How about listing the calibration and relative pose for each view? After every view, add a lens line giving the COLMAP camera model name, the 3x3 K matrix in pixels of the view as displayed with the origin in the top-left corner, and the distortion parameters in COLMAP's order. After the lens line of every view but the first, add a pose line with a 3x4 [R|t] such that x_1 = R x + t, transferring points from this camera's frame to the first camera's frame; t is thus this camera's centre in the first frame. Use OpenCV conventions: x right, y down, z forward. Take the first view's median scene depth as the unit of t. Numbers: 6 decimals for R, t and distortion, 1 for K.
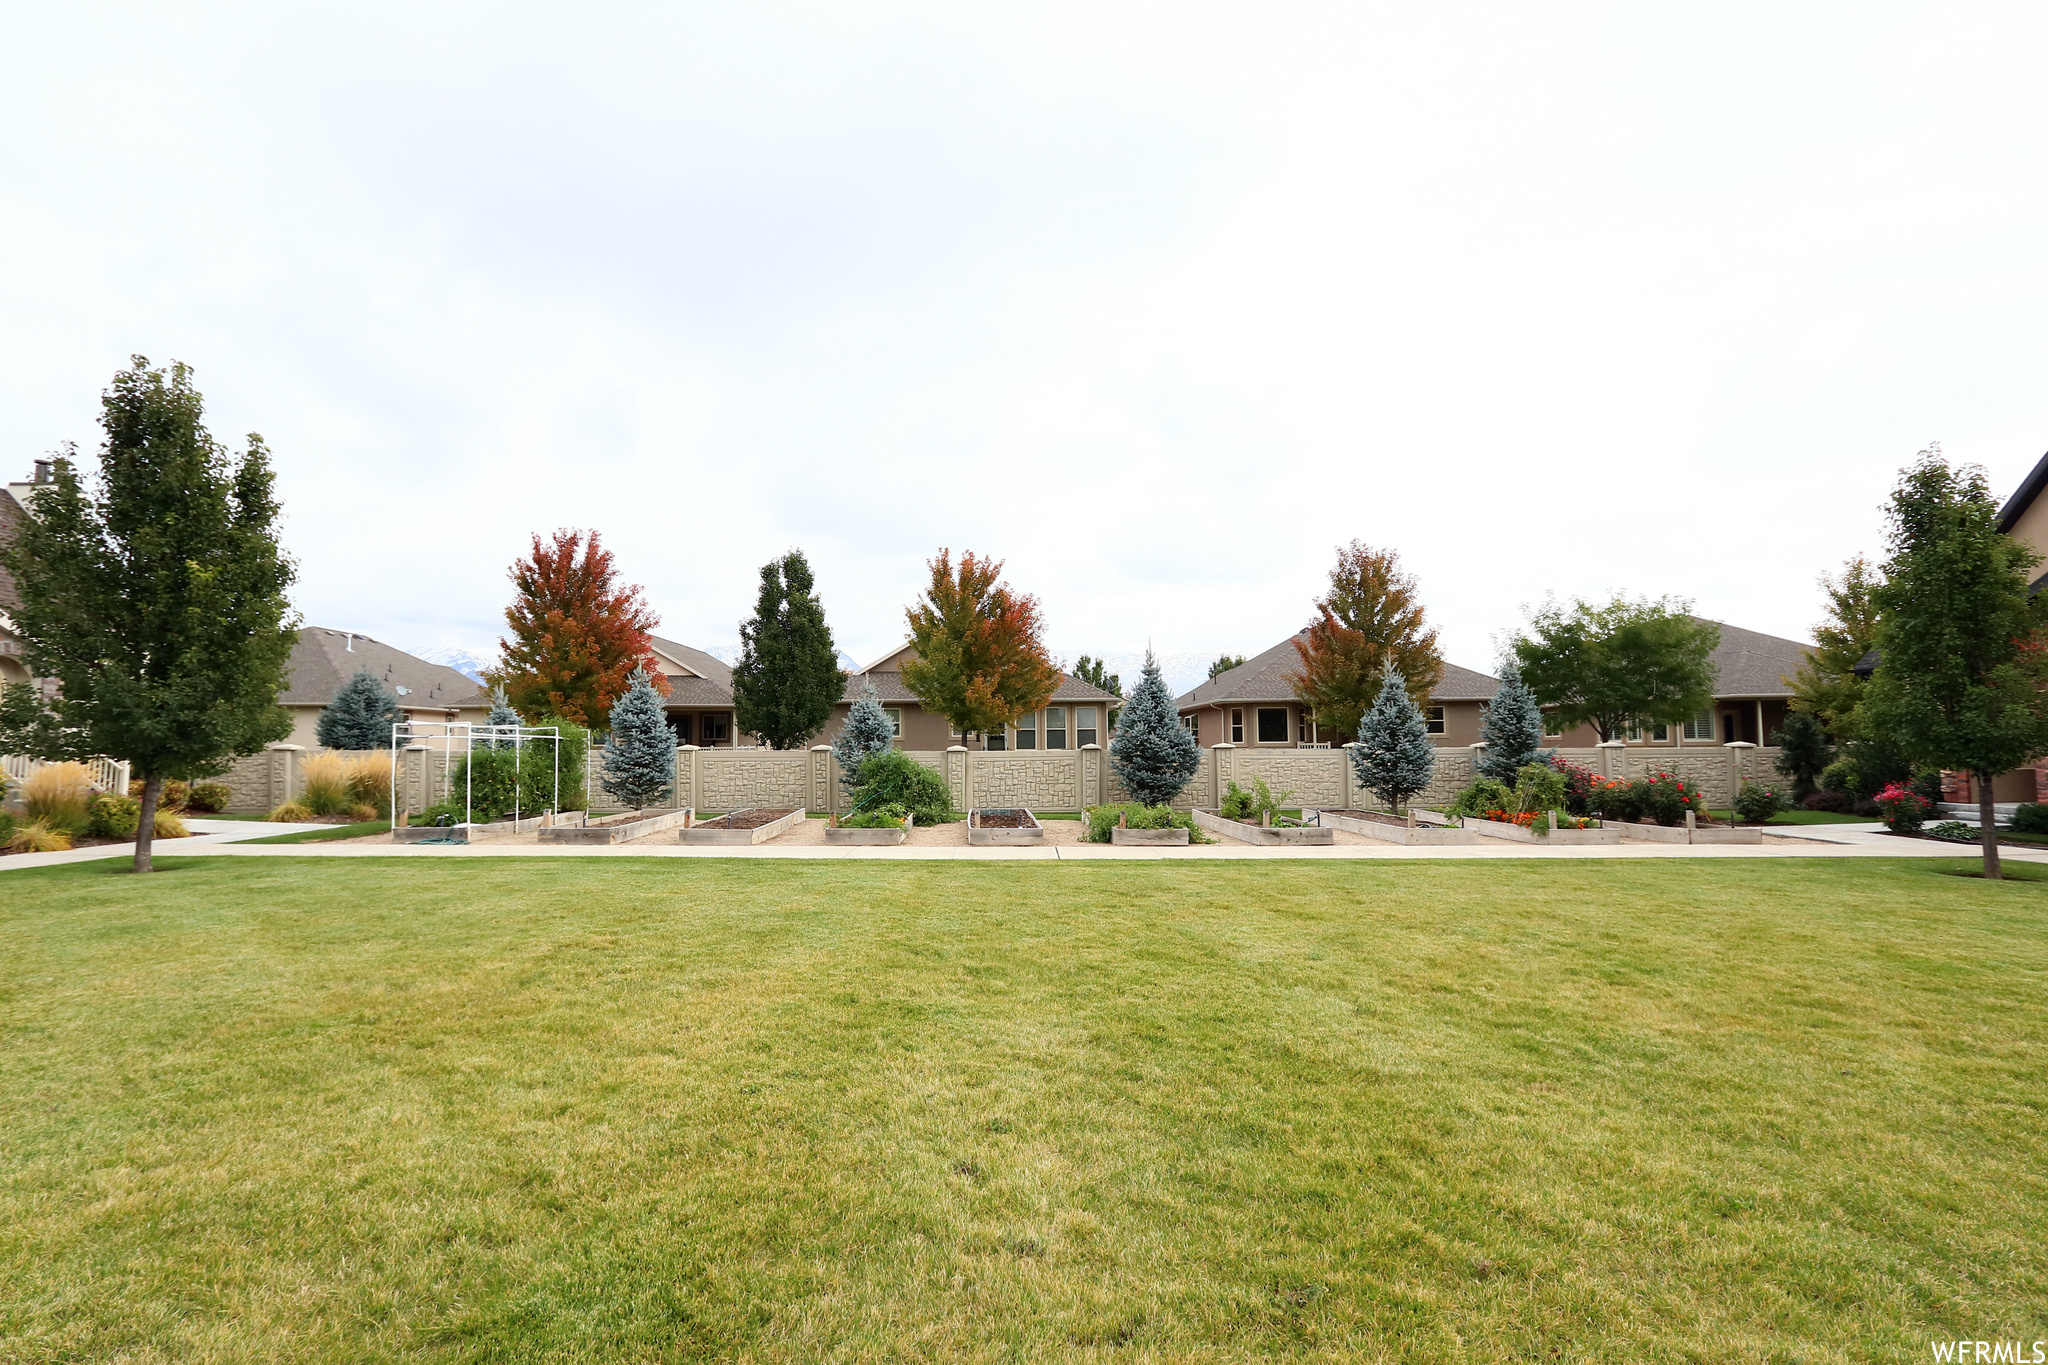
lens RADIAL K [[952.8, 0, 1023.0], [0, 952.8, 739.8], [0, 0, 1]] dist [-0.000027, -0.000012]
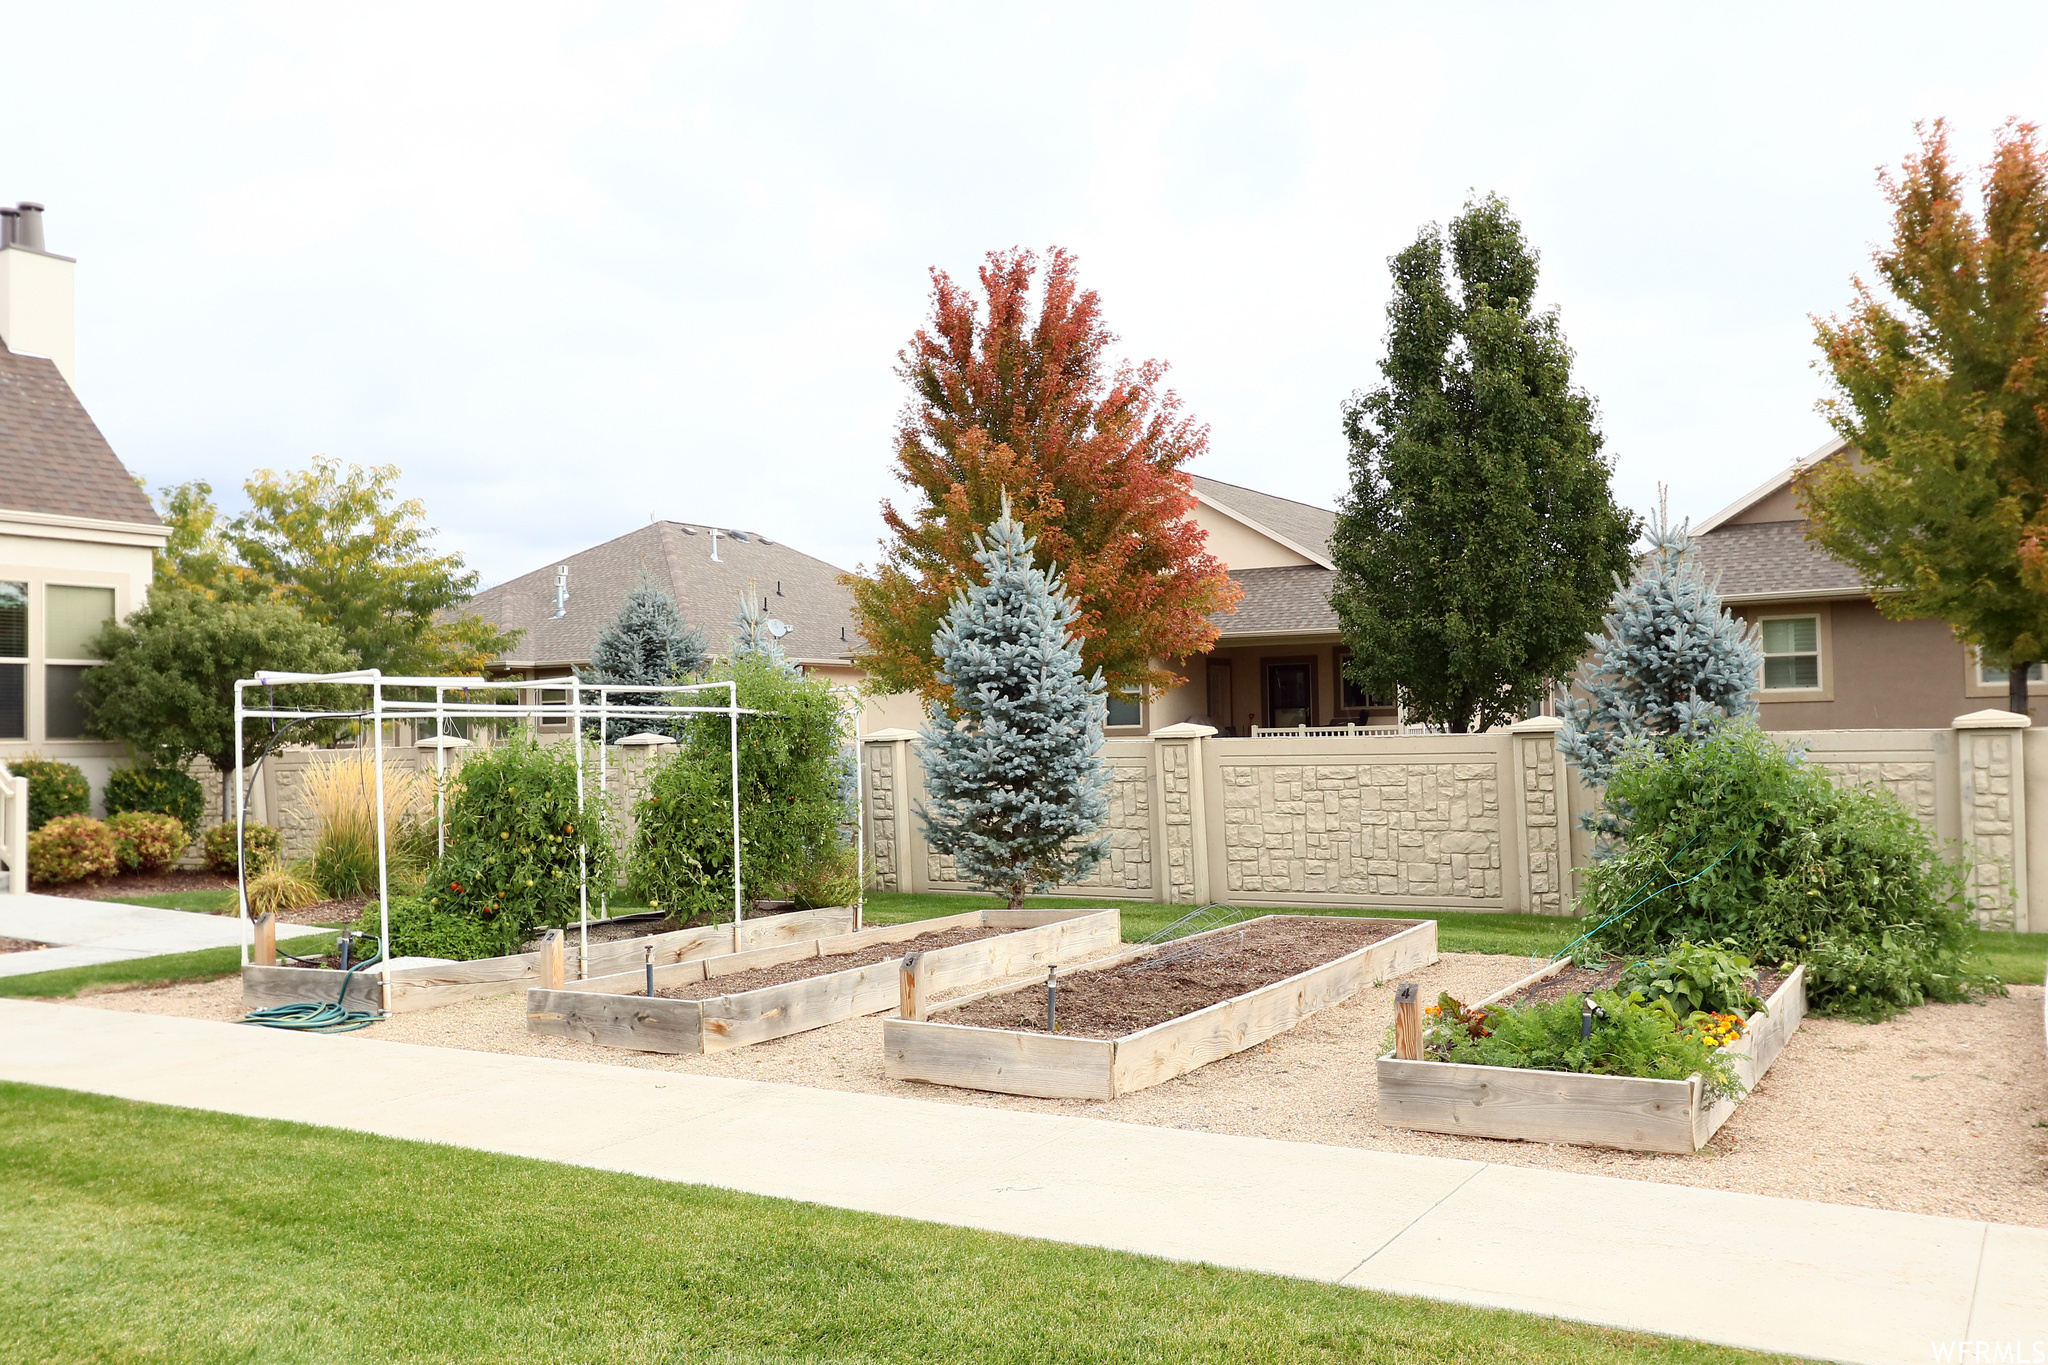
lens RADIAL K [[1794.7, 0, 1024.0], [0, 1794.7, 682.5], [0, 0, 1]] dist [0.008351, 0.010622]
pose [[0.843381, -0.029861, -0.536486, -0.018625], [0.021451, 0.999530, -0.021912, 0.002810], [0.536888, 0.006972, 0.843625, 0.310038]]
